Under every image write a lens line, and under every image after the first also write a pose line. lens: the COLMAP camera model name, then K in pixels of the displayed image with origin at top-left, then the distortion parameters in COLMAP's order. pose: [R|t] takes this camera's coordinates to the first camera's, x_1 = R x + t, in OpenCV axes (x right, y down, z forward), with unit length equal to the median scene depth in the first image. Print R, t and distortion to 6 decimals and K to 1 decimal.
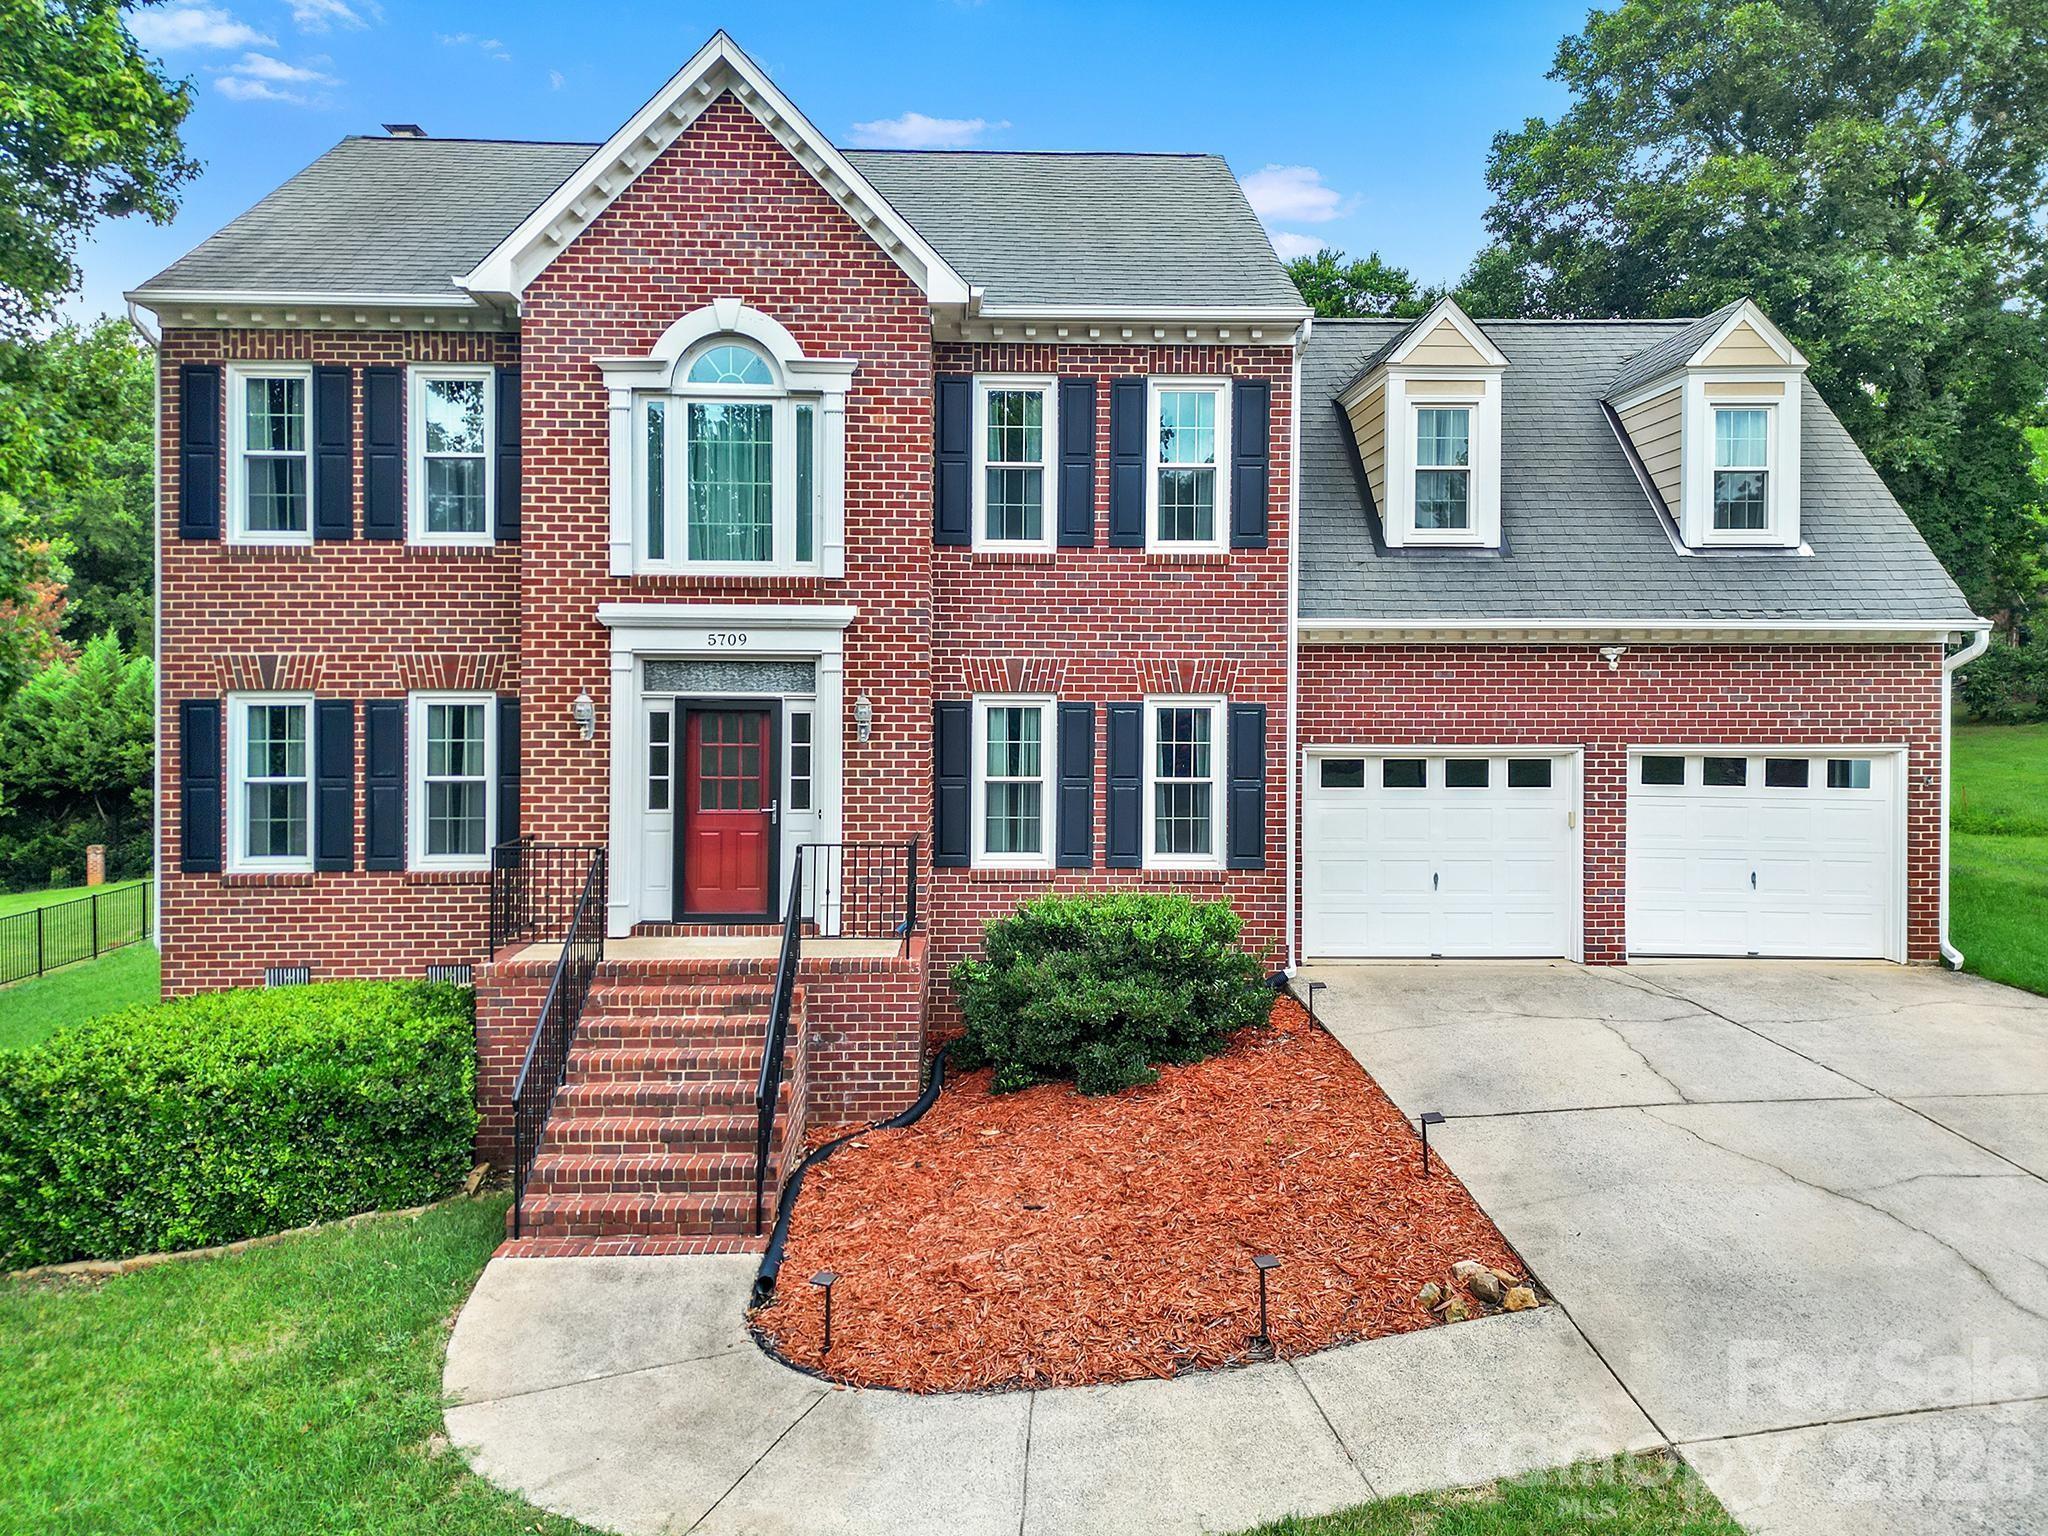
lens RADIAL K [[1457.1, 0, 1020.6], [0, 1457.1, 684.0], [0, 0, 1]] dist [0.018399, -0.009170]
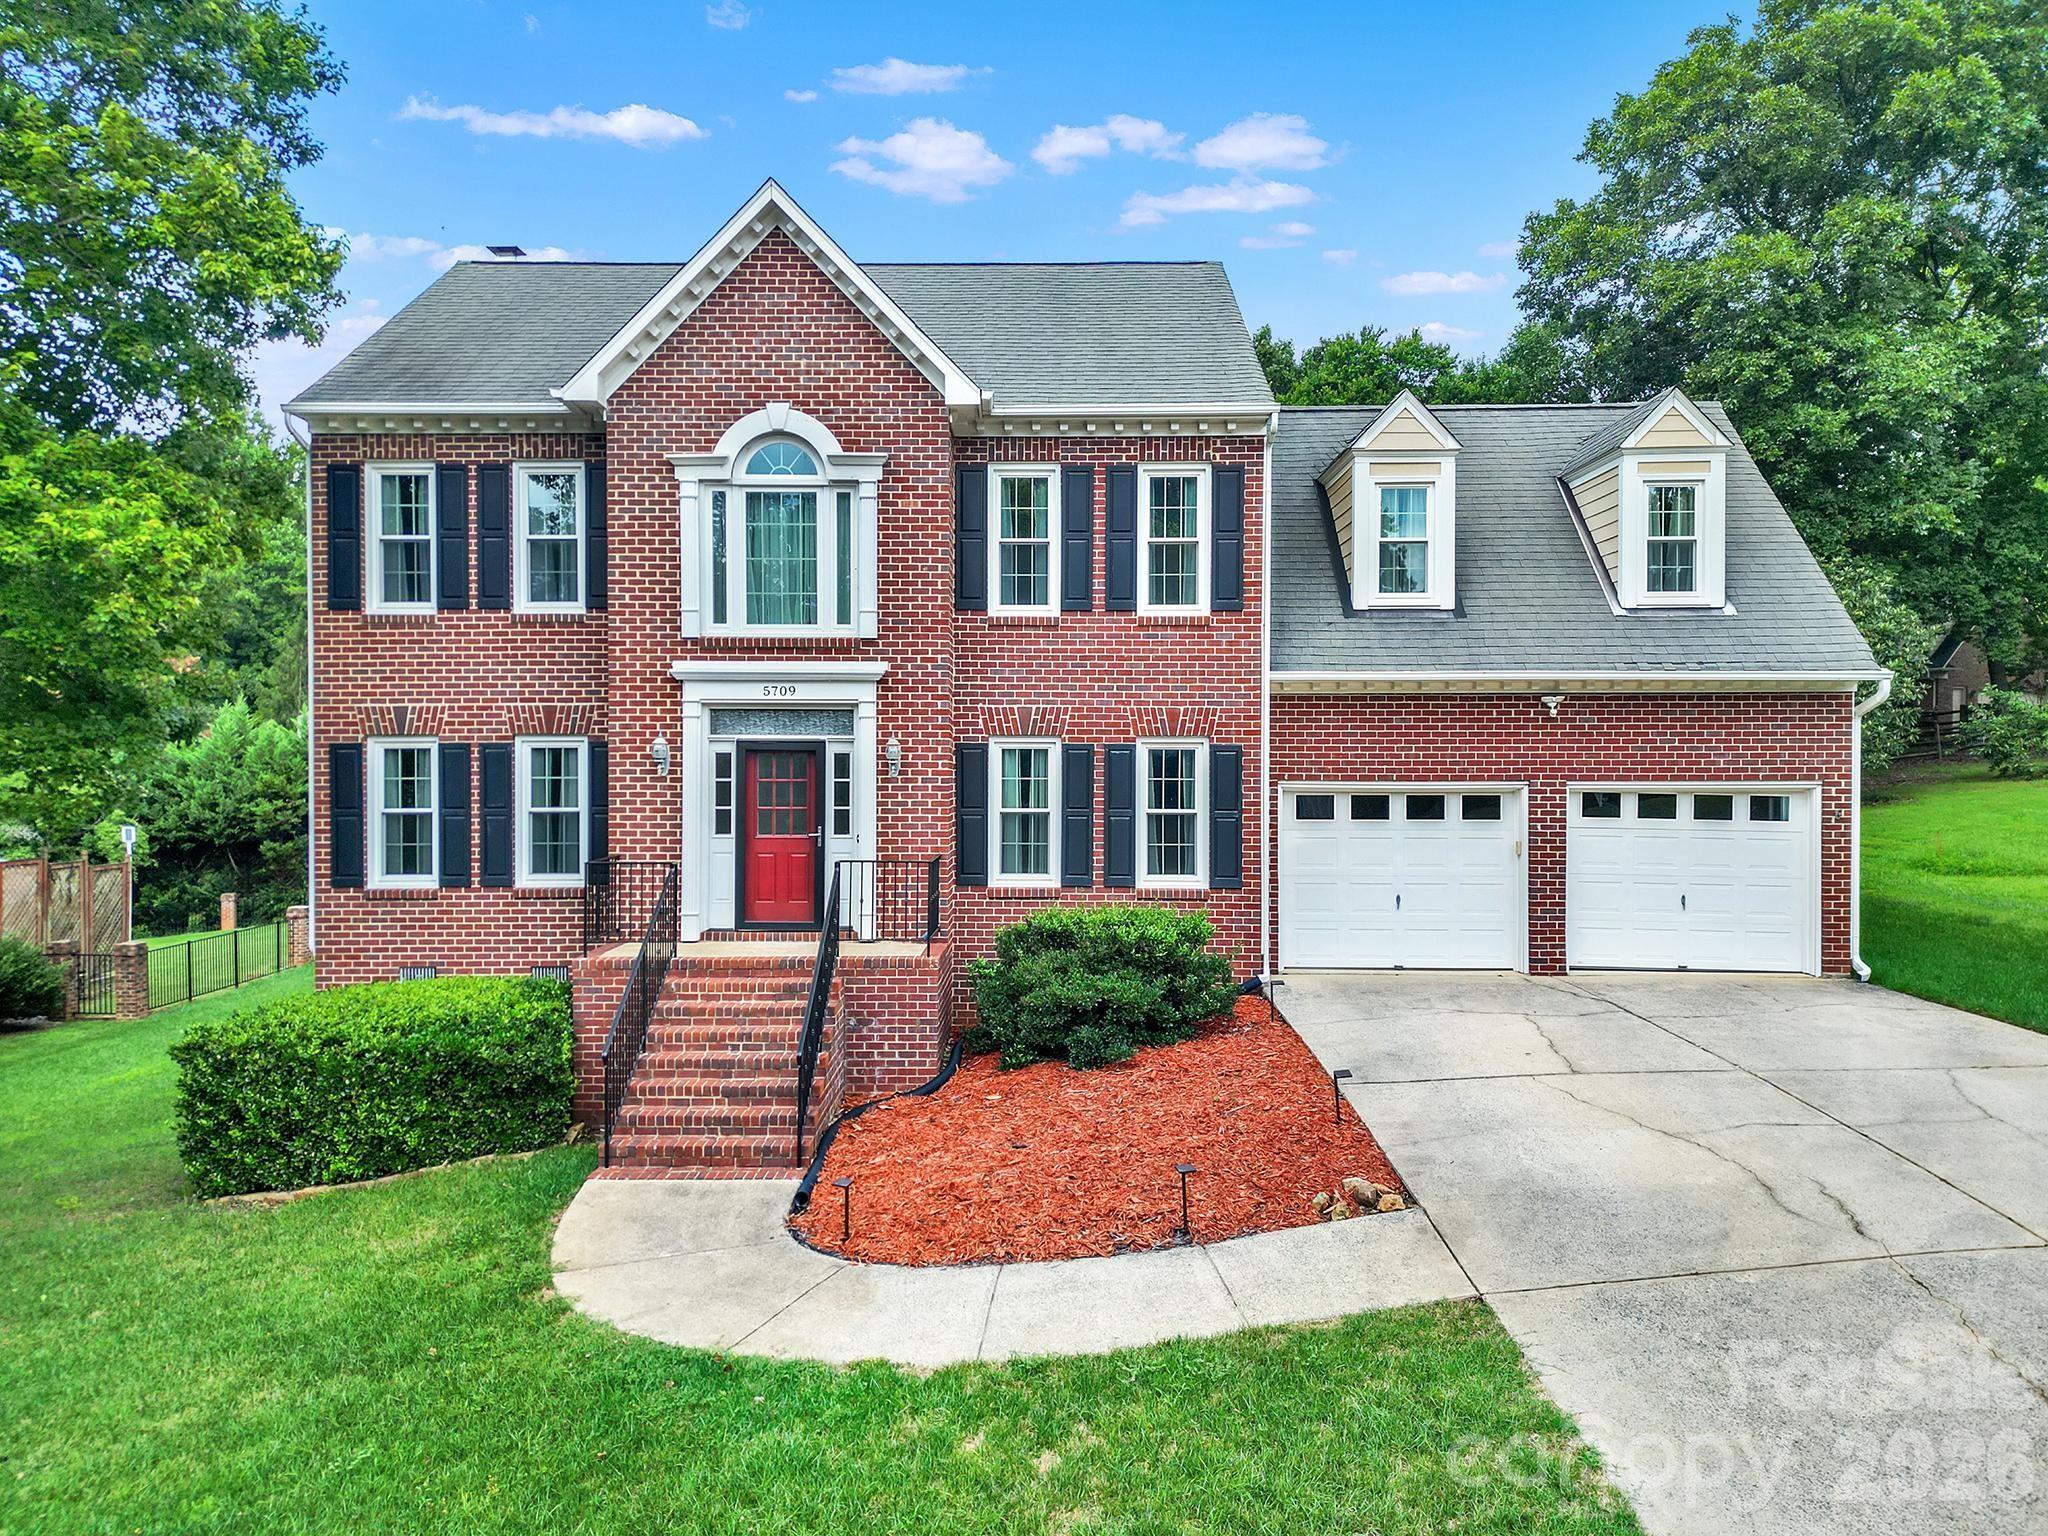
lens RADIAL K [[1457.1, 0, 1032.2], [0, 1457.1, 767.6], [0, 0, 1]] dist [0.018399, -0.009170]
pose [[0.998824, -0.001793, -0.048443, 0.059696], [0.002218, 0.999959, 0.008726, 0.021330], [0.048425, -0.008823, 0.998788, -0.169291]]
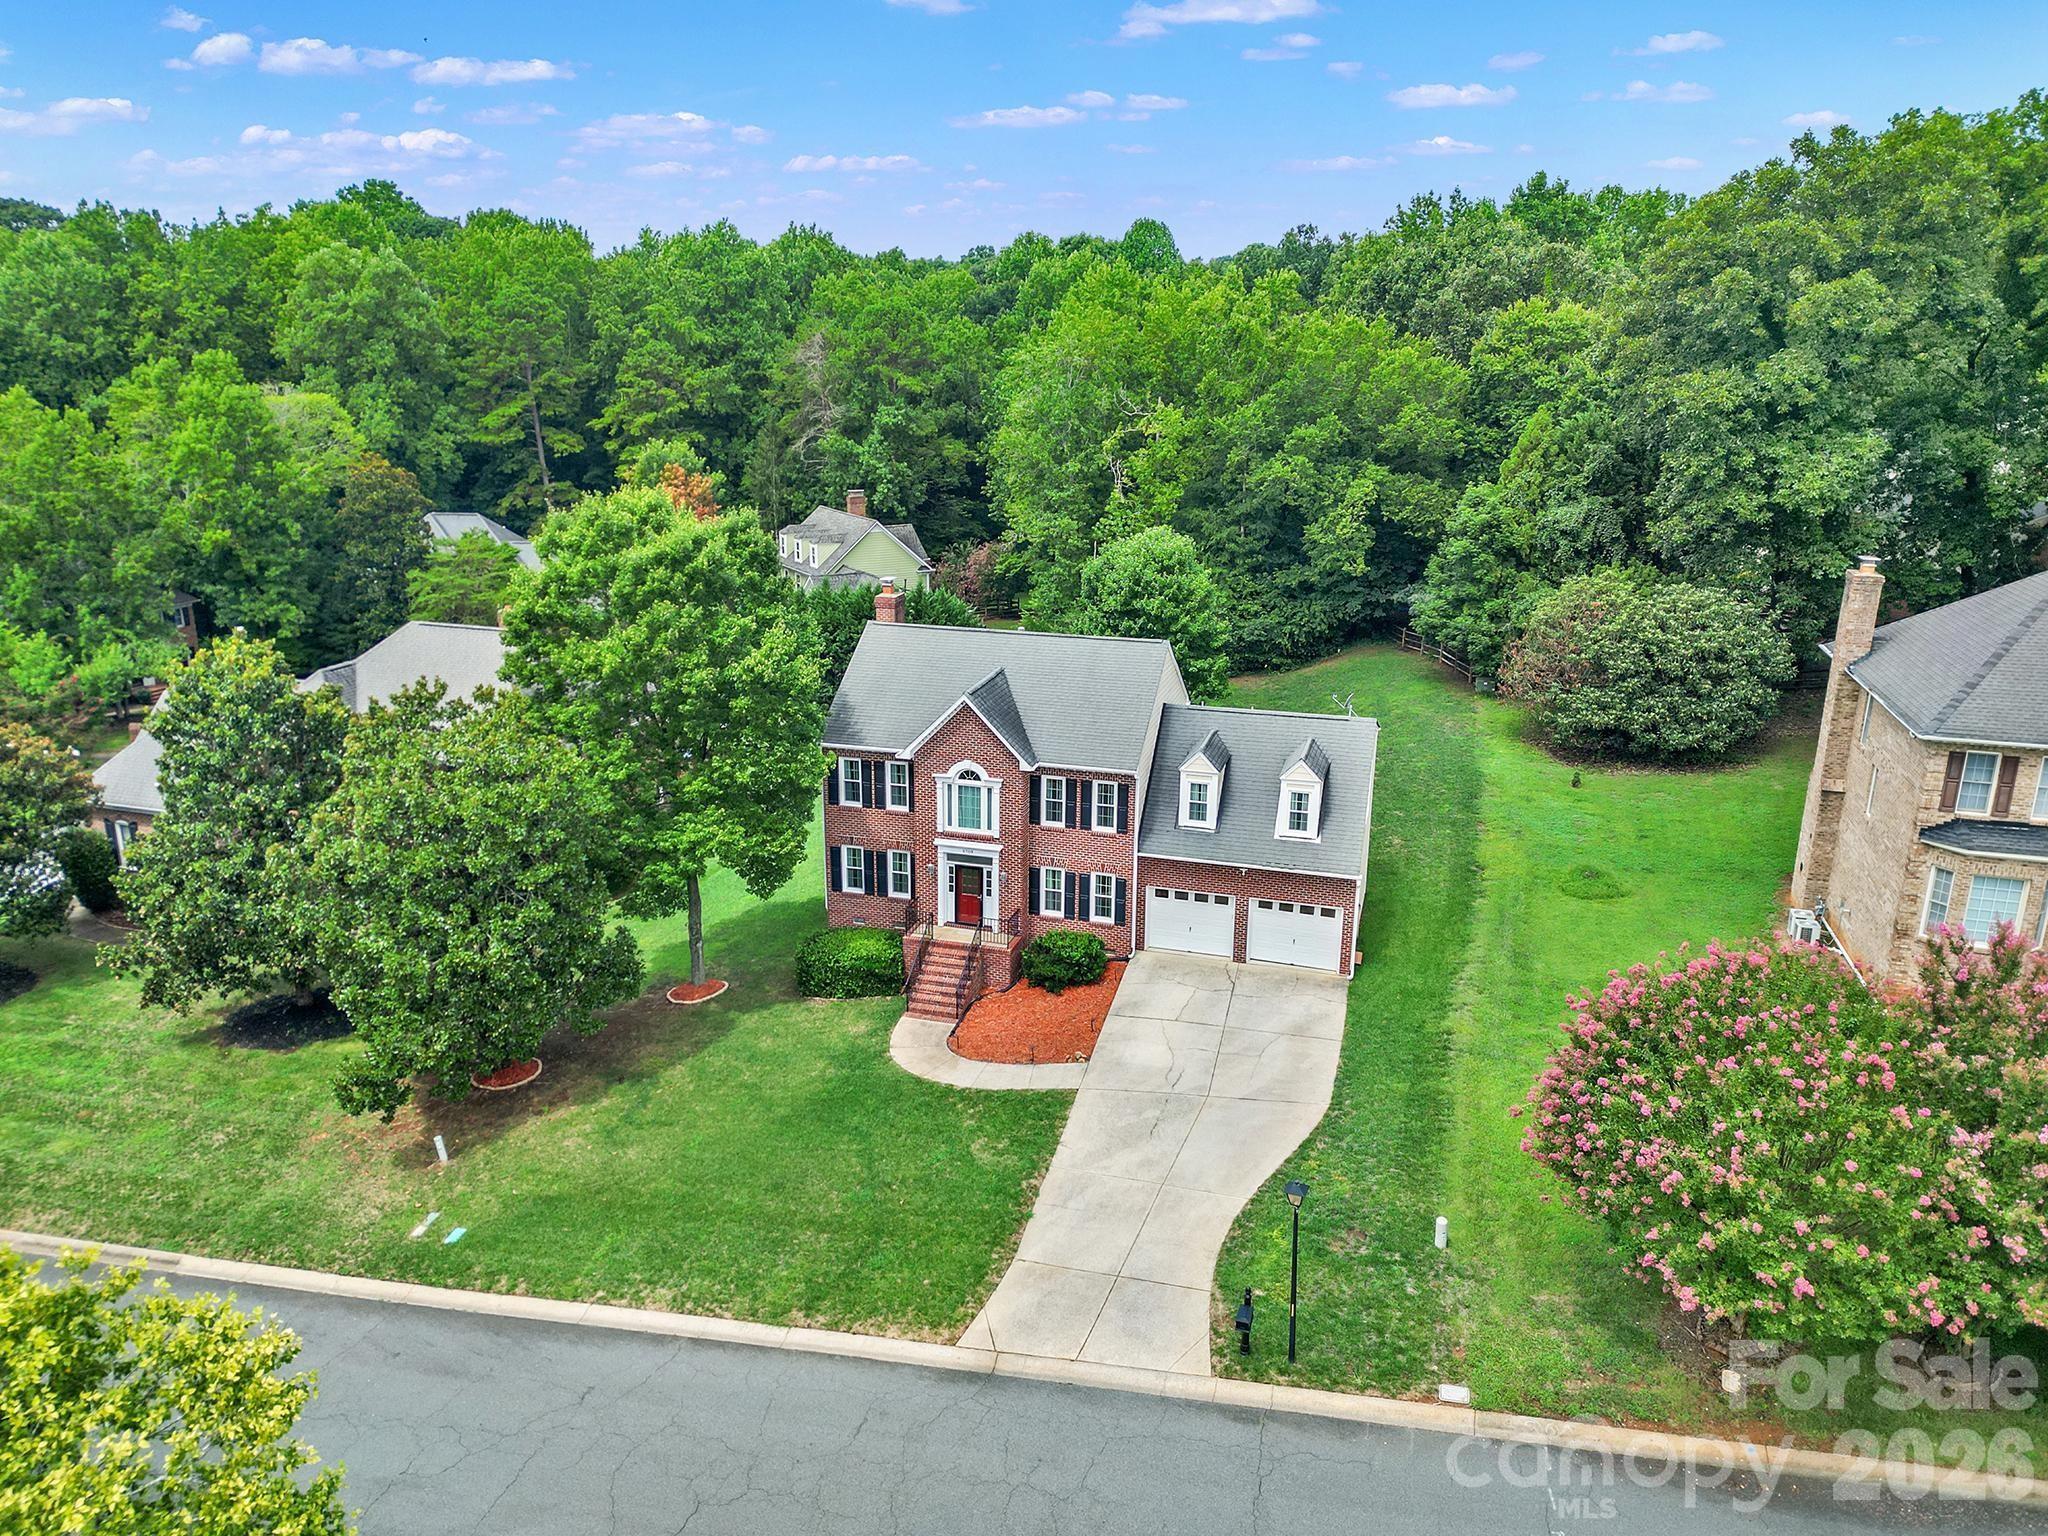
lens RADIAL K [[1319.7, 0, 1027.7], [0, 1319.7, 748.2], [0, 0, 1]] dist [0.023378, 0.001018]
pose [[0.946812, 0.086746, -0.309876, 0.880742], [-0.006347, 0.967826, 0.251538, -1.047755], [0.321726, -0.236193, 0.916900, -1.780591]]
